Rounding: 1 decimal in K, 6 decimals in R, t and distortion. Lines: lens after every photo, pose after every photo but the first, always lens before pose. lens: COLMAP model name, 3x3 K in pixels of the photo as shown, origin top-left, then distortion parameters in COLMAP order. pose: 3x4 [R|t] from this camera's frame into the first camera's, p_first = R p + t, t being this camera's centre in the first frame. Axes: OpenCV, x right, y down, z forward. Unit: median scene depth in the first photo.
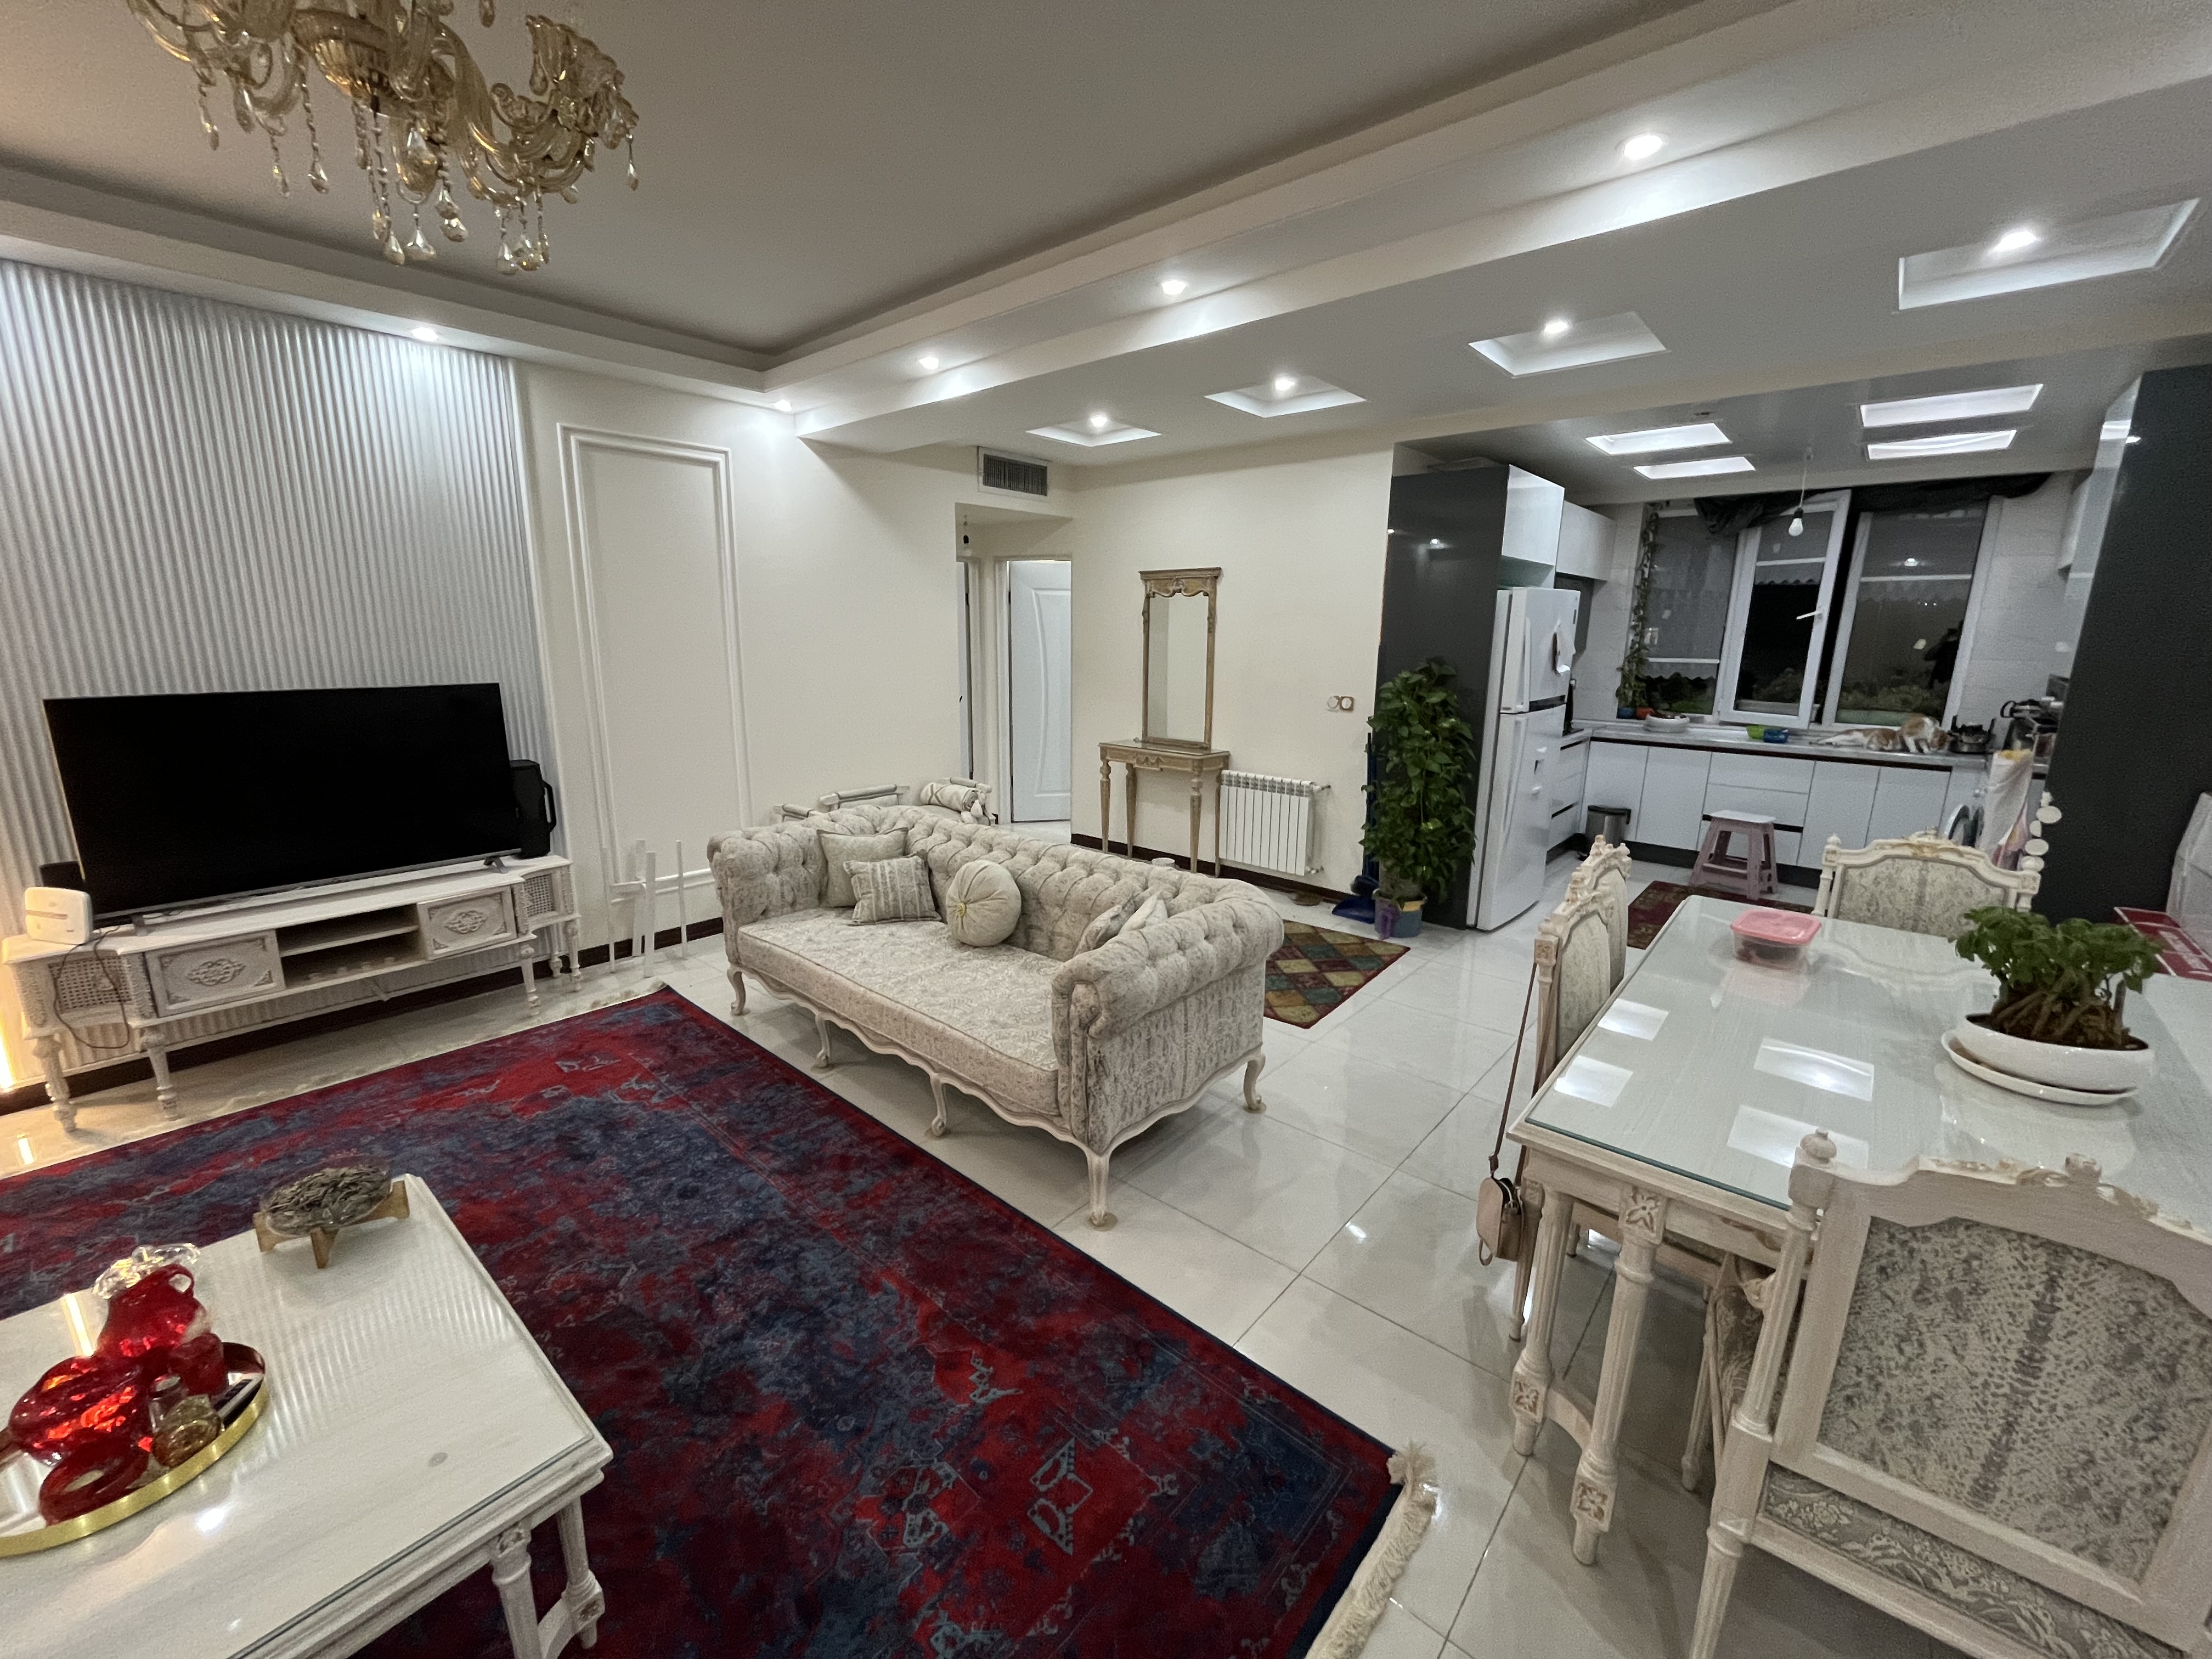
lens RADIAL K [[895.4, 0, 1106.2], [0, 895.4, 826.4], [0, 0, 1]] dist [0.000778, -0.000380]
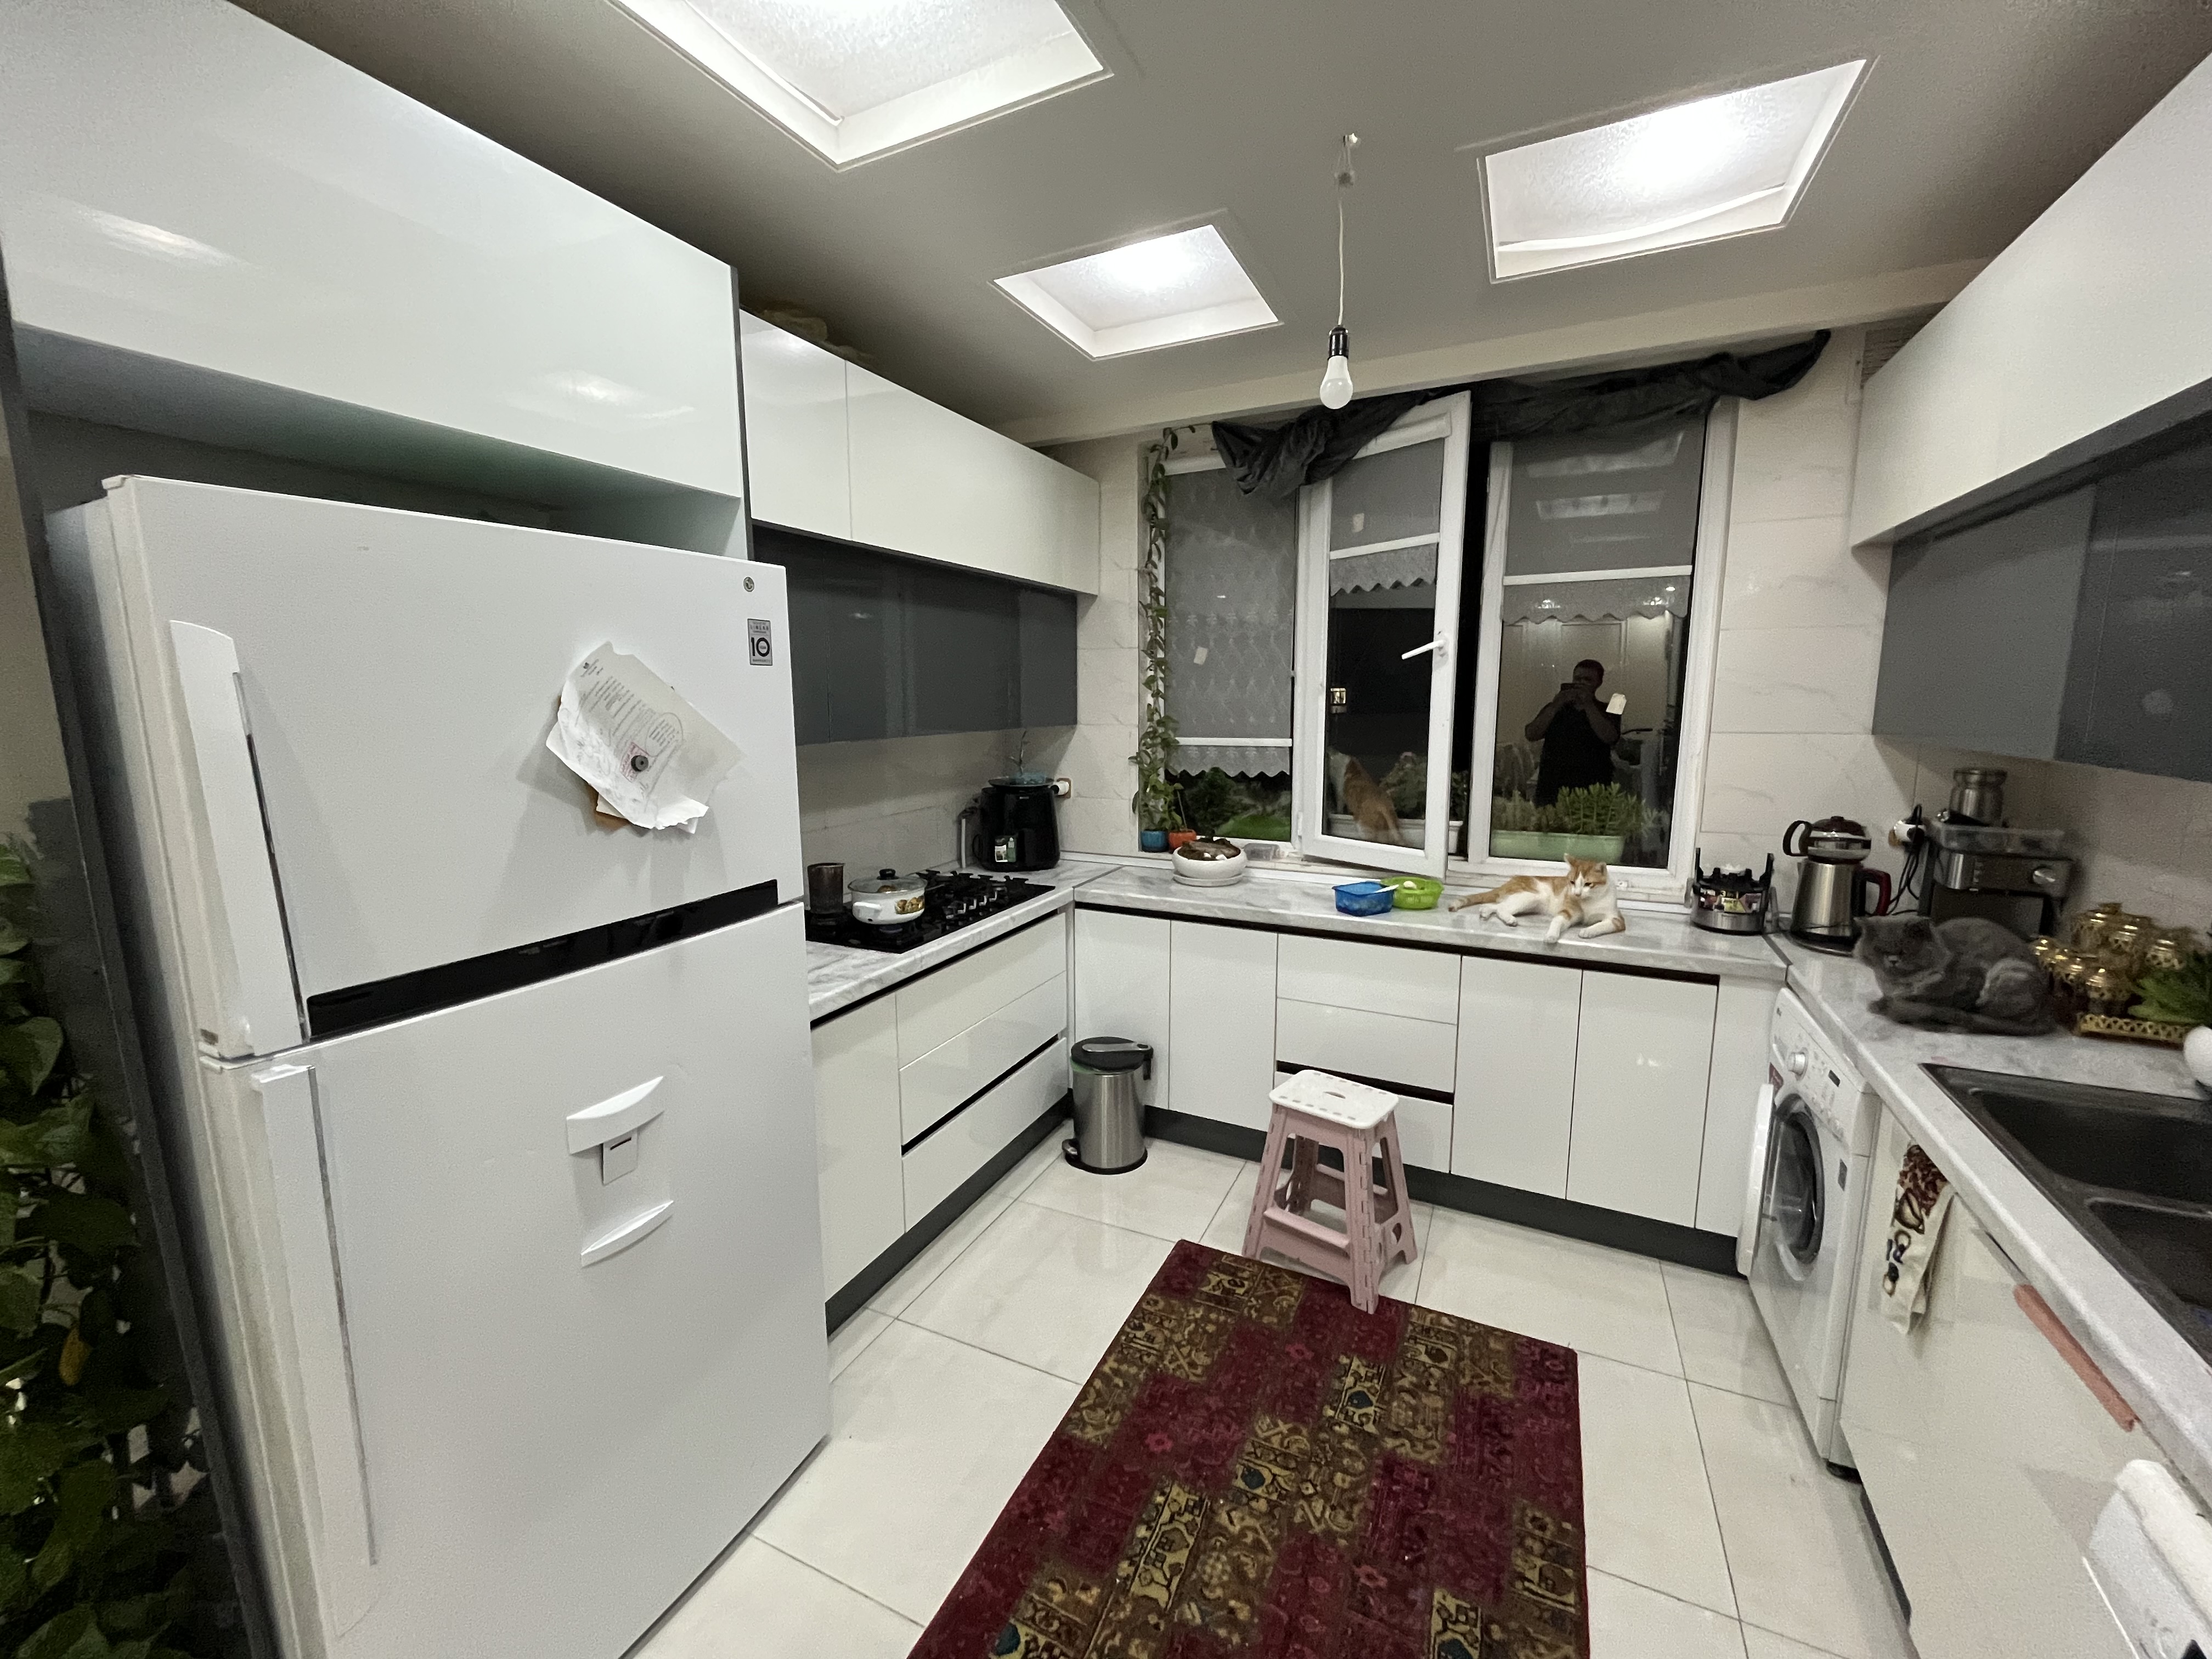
lens RADIAL K [[895.4, 0, 1099.3], [0, 895.4, 830.4], [0, 0, 1]] dist [0.000778, -0.000380]
pose [[0.962618, -0.056360, 0.264936, 0.452068], [0.073853, 0.995666, -0.056528, -0.116212], [-0.260601, 0.073981, 0.962608, 0.548978]]
